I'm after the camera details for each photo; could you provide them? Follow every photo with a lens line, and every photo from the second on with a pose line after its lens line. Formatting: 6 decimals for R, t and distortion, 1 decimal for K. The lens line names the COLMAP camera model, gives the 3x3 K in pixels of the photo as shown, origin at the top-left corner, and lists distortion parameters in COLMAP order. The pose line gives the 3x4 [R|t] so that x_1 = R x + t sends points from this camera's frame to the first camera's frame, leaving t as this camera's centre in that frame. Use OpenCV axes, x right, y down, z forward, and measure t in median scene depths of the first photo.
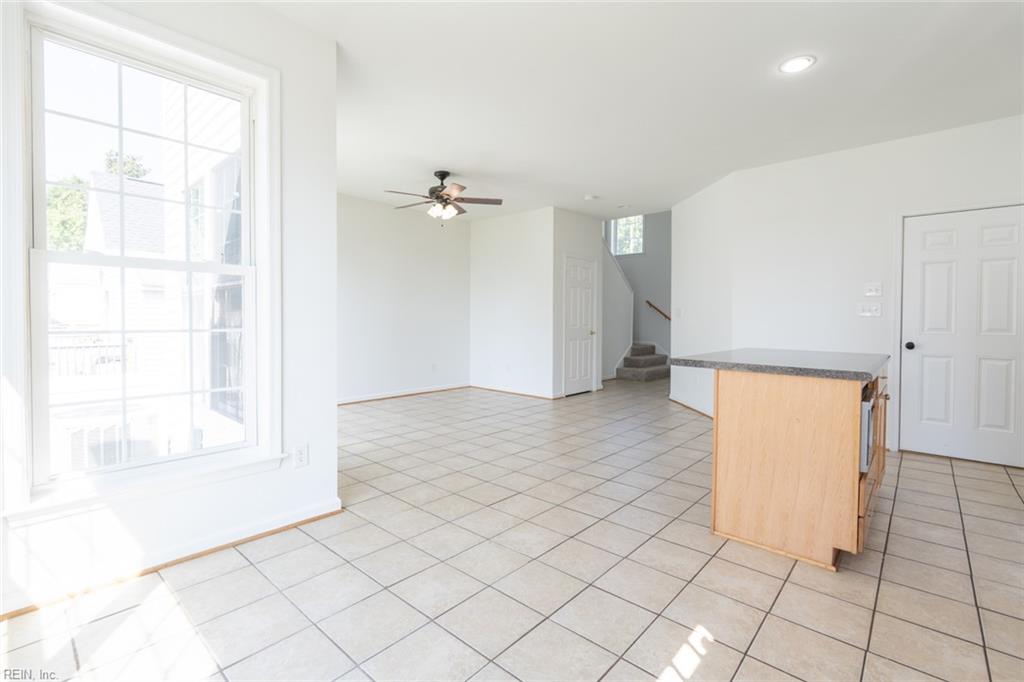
lens RADIAL K [[456.7, 0, 506.1], [0, 456.7, 339.9], [0, 0, 1]] dist [-0.001897, 0.000197]
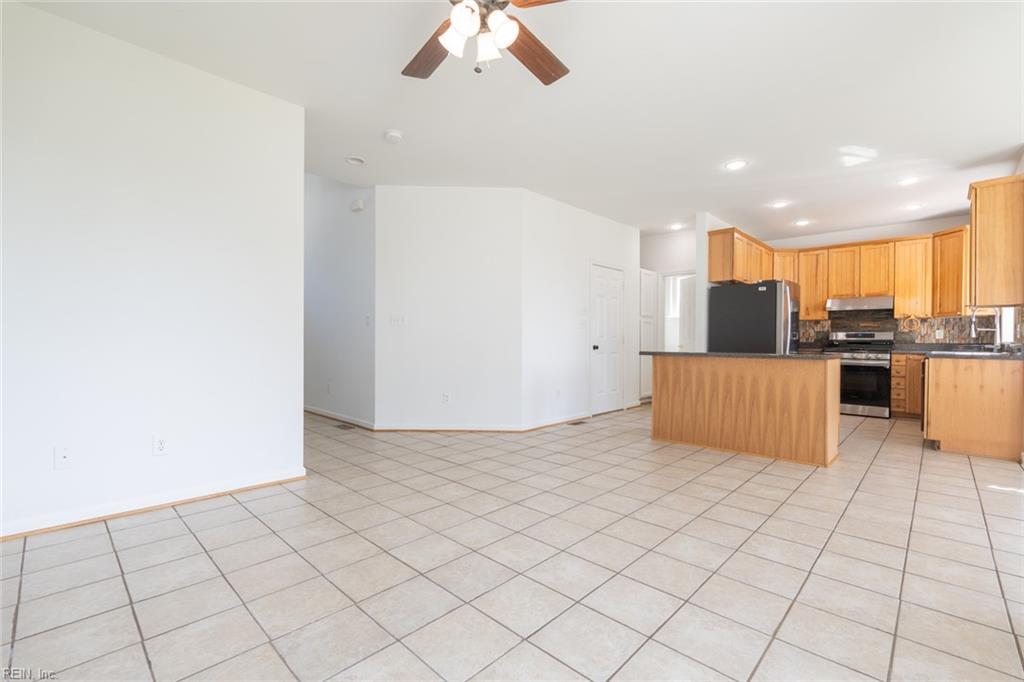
lens RADIAL K [[456.0, 0, 514.2], [0, 456.0, 341.1], [0, 0, 1]] dist [0.006737, -0.000153]
pose [[0.016335, -0.008956, 0.999826, -0.421516], [0.036534, 0.999297, 0.008354, -0.019517], [-0.999199, 0.036391, 0.016651, 0.774937]]
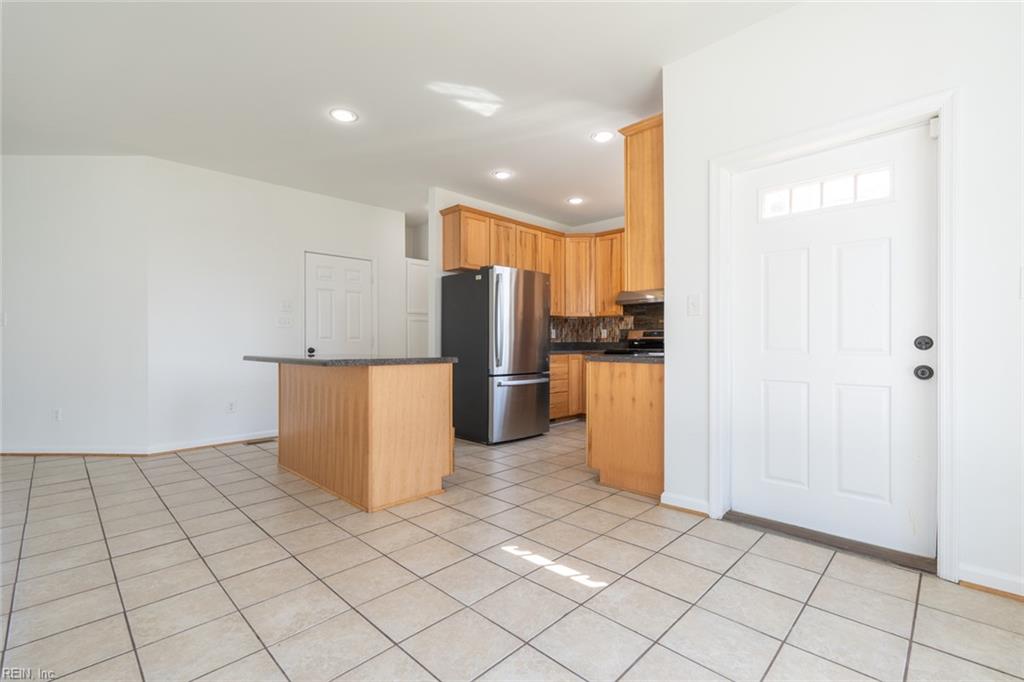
lens RADIAL K [[456.7, 0, 506.1], [0, 456.7, 339.9], [0, 0, 1]] dist [-0.001897, 0.000197]
pose [[0.043168, -0.000924, 0.999067, -0.248680], [0.044487, 0.999009, -0.000998, 0.006240], [-0.998077, 0.044488, 0.043166, 0.228465]]
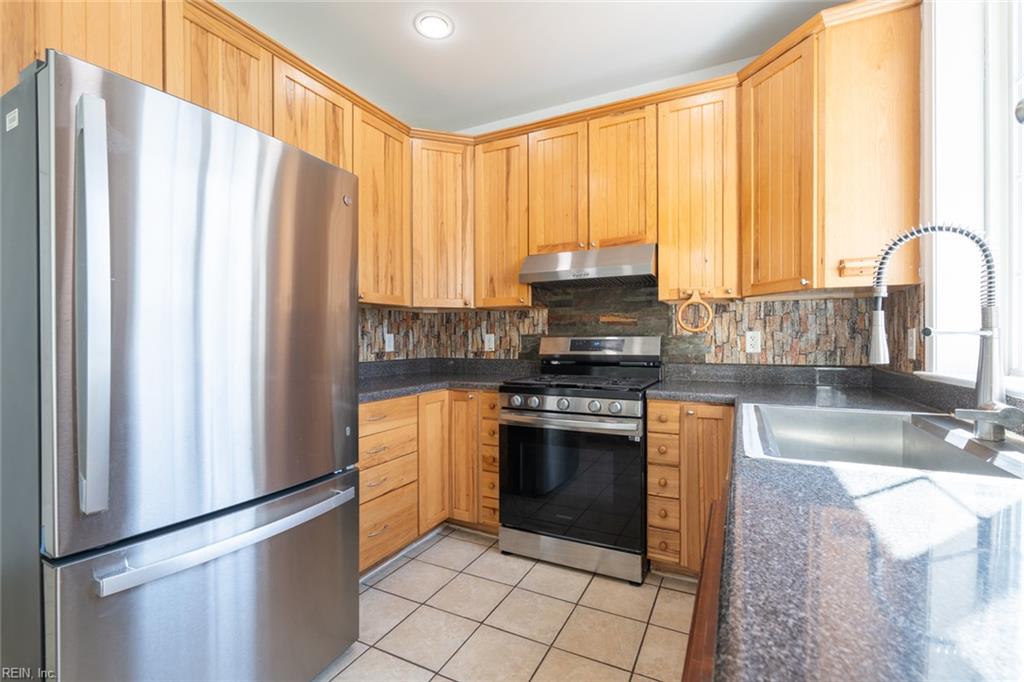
lens RADIAL K [[456.7, 0, 506.1], [0, 456.7, 339.9], [0, 0, 1]] dist [-0.001897, 0.000197]
pose [[-0.260492, -0.008223, 0.965441, 0.270922], [0.045437, 0.998751, 0.020767, -0.011791], [-0.964406, 0.049276, -0.259793, 0.171391]]
